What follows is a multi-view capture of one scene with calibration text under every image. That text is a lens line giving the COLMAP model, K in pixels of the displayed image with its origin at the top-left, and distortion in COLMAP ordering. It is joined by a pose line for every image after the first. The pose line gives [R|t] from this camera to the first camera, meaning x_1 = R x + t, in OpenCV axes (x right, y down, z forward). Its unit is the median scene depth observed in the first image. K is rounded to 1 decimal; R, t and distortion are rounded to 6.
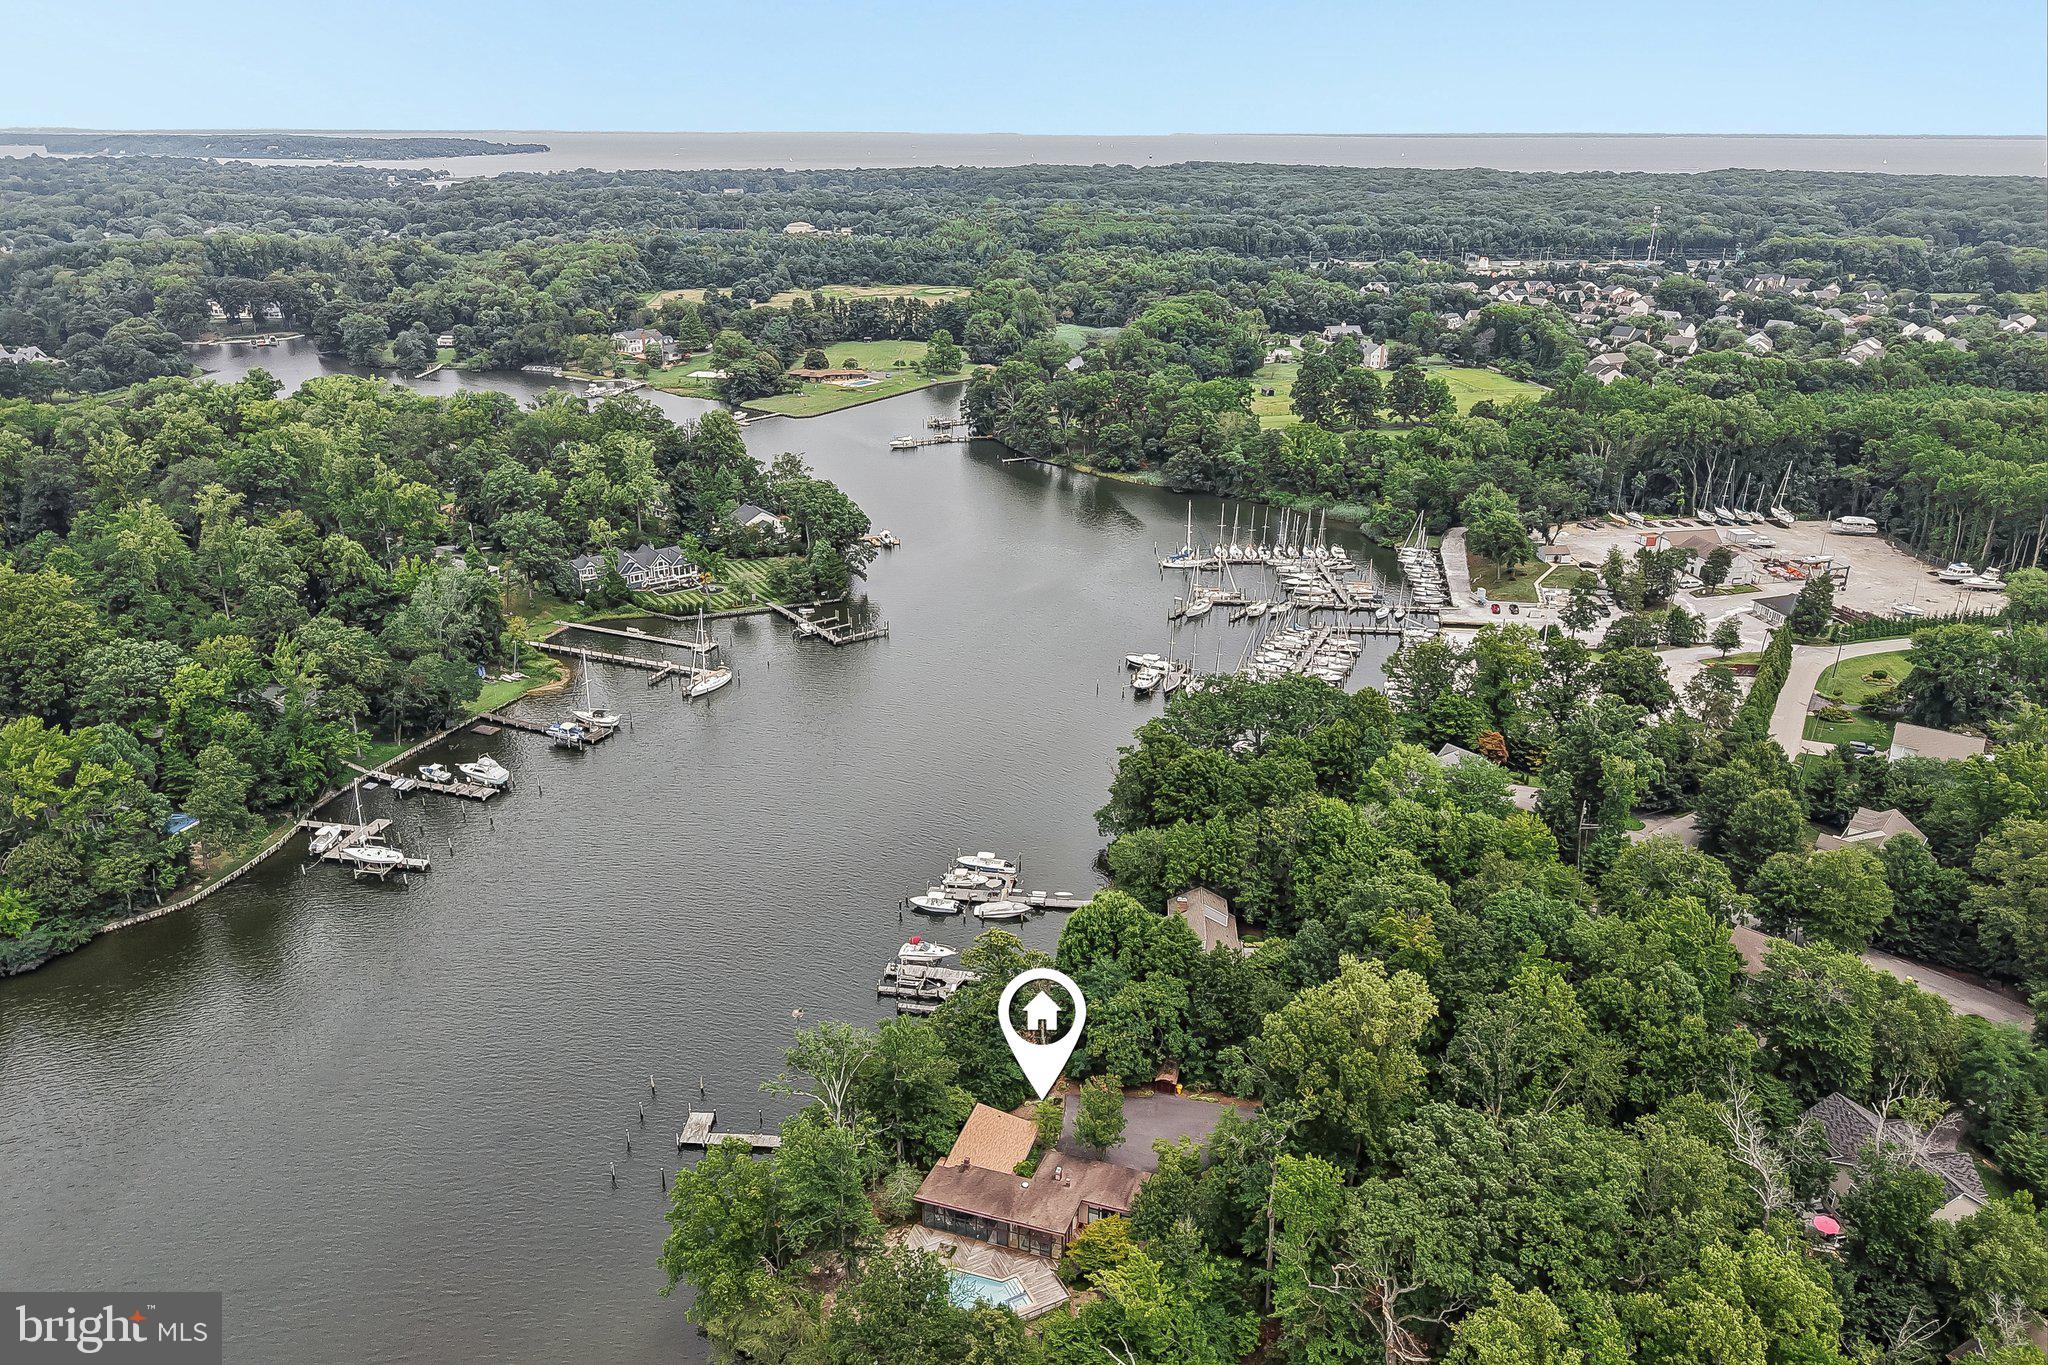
lens RADIAL K [[1370.6, 0, 1029.0], [0, 1370.6, 683.4], [0, 0, 1]] dist [0.043831, -0.047099]
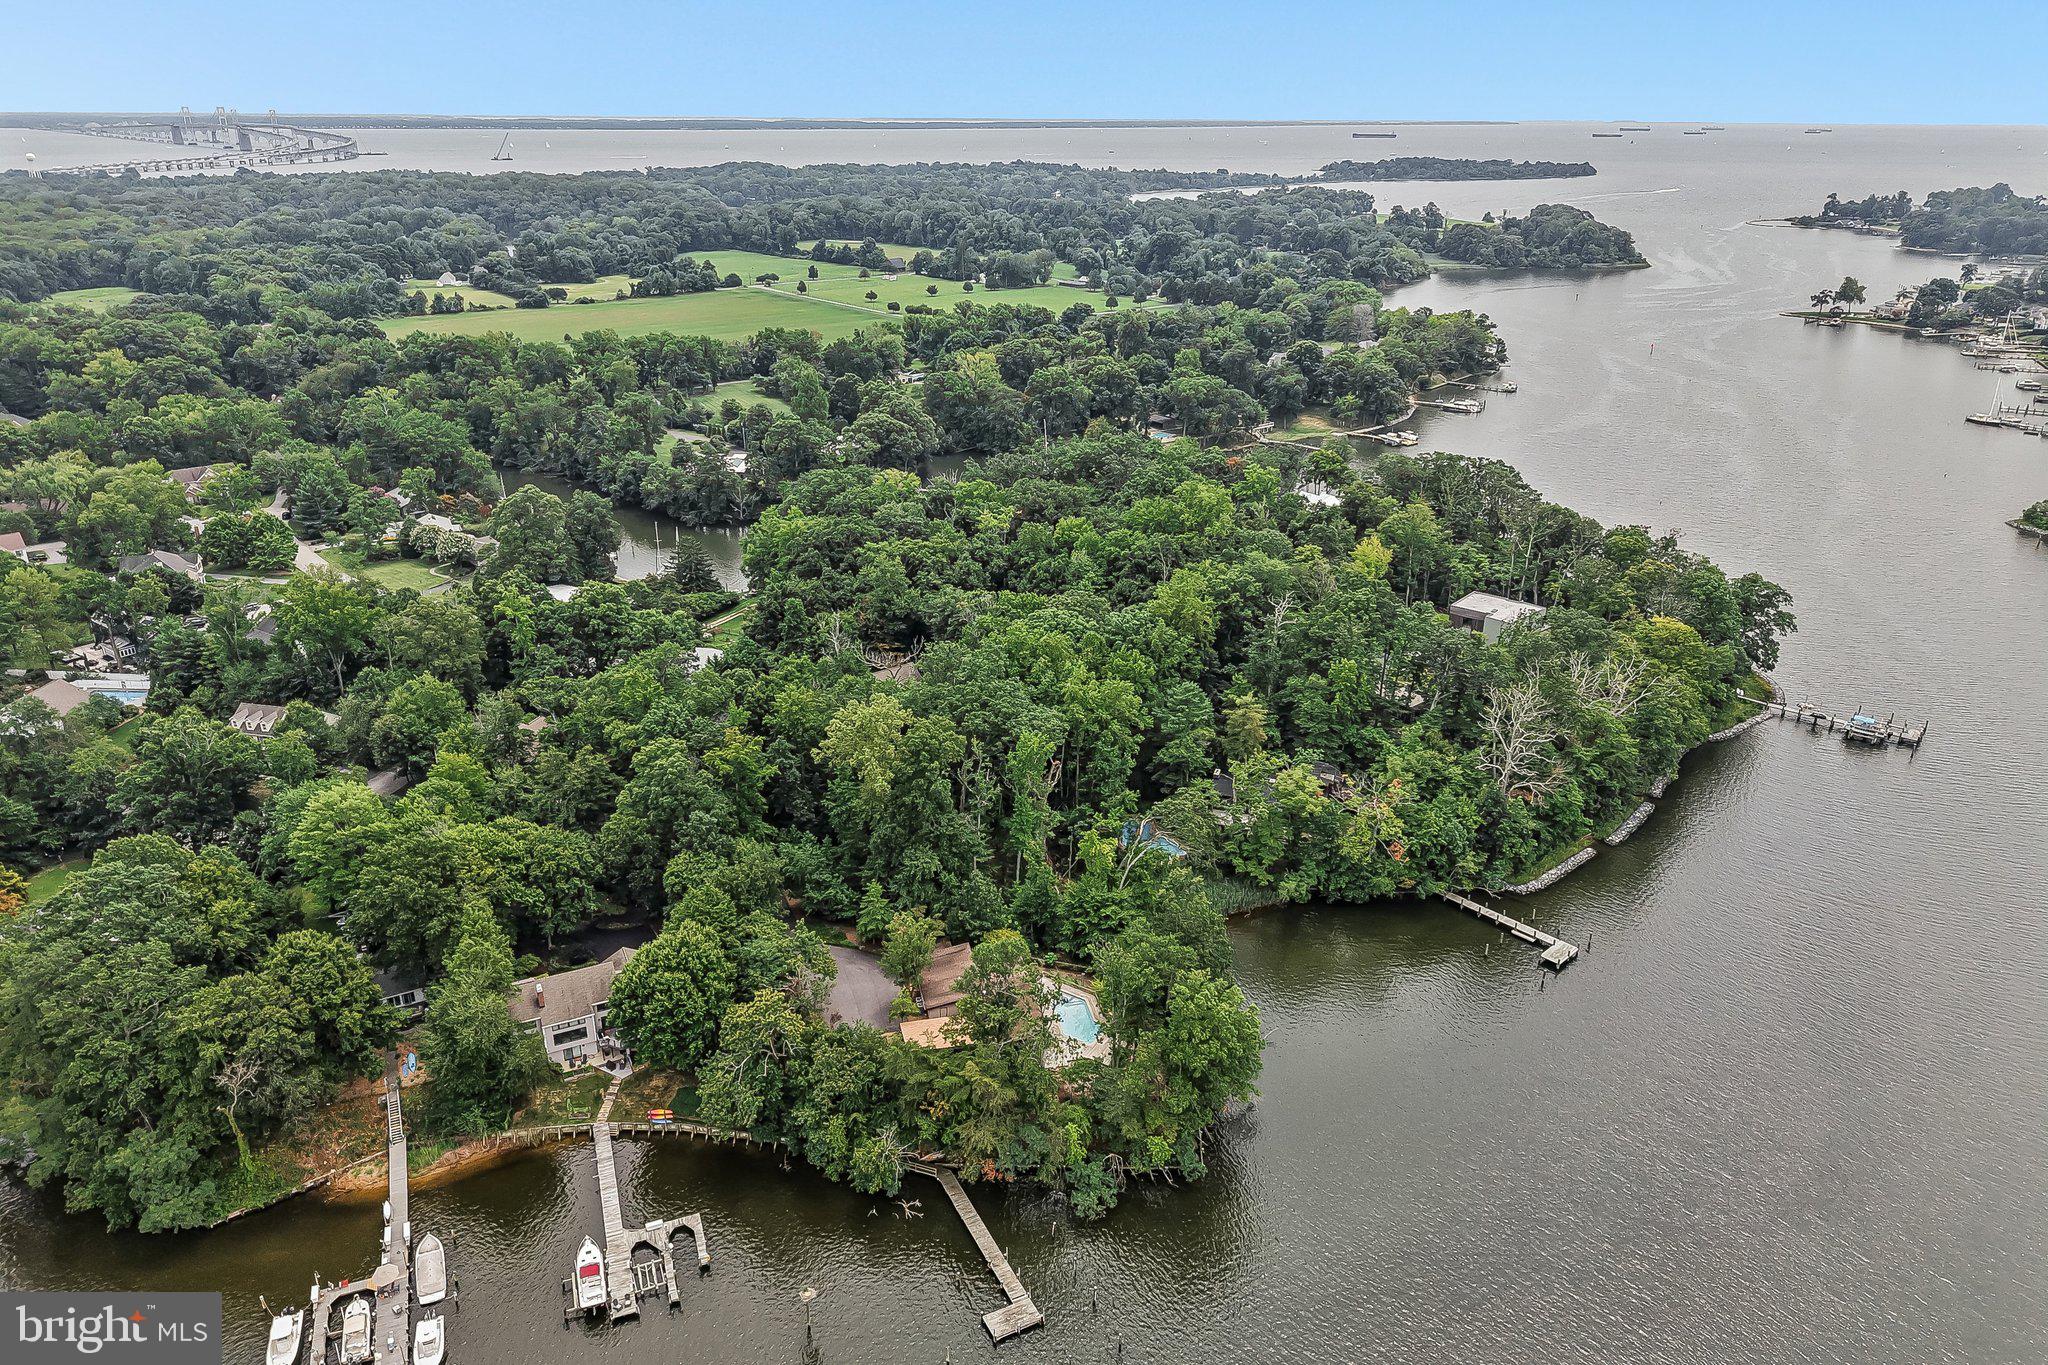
lens RADIAL K [[1370.6, 0, 1029.0], [0, 1370.6, 683.4], [0, 0, 1]] dist [0.043831, -0.047099]
pose [[-0.652537, -0.219797, 0.725179, -0.667953], [0.257747, 0.835563, 0.485182, -0.374616], [-0.712574, 0.503512, -0.488583, 1.007509]]
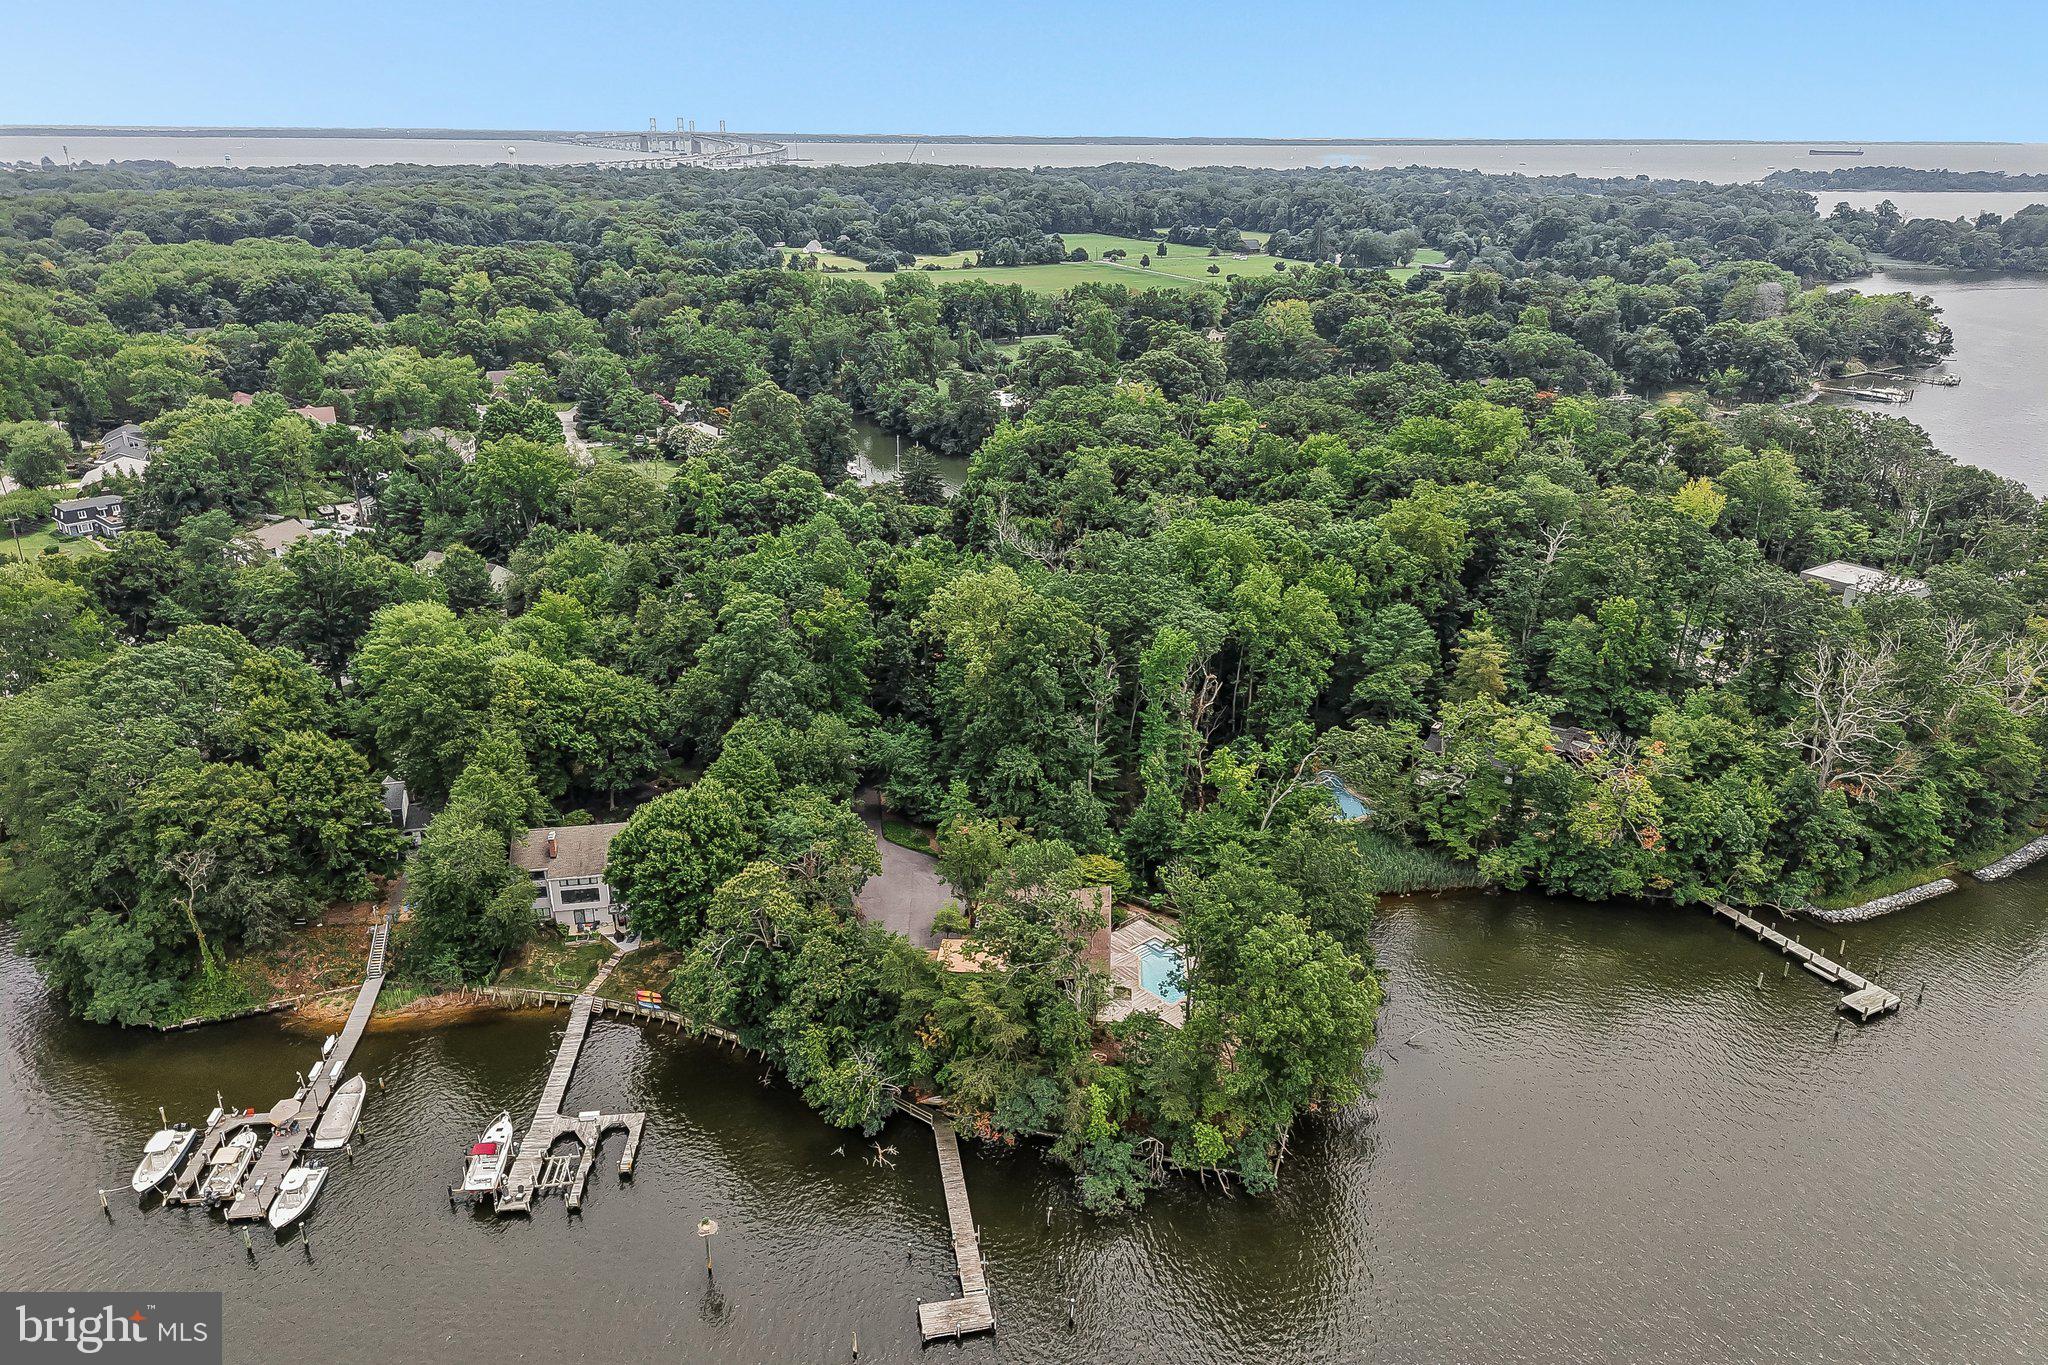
lens RADIAL K [[1370.6, 0, 1029.0], [0, 1370.6, 683.4], [0, 0, 1]] dist [0.043831, -0.047099]
pose [[-0.425437, -0.266808, 0.864764, -0.628157], [0.278670, 0.870500, 0.405675, -0.175429], [-0.861015, 0.413573, -0.295992, 0.858210]]
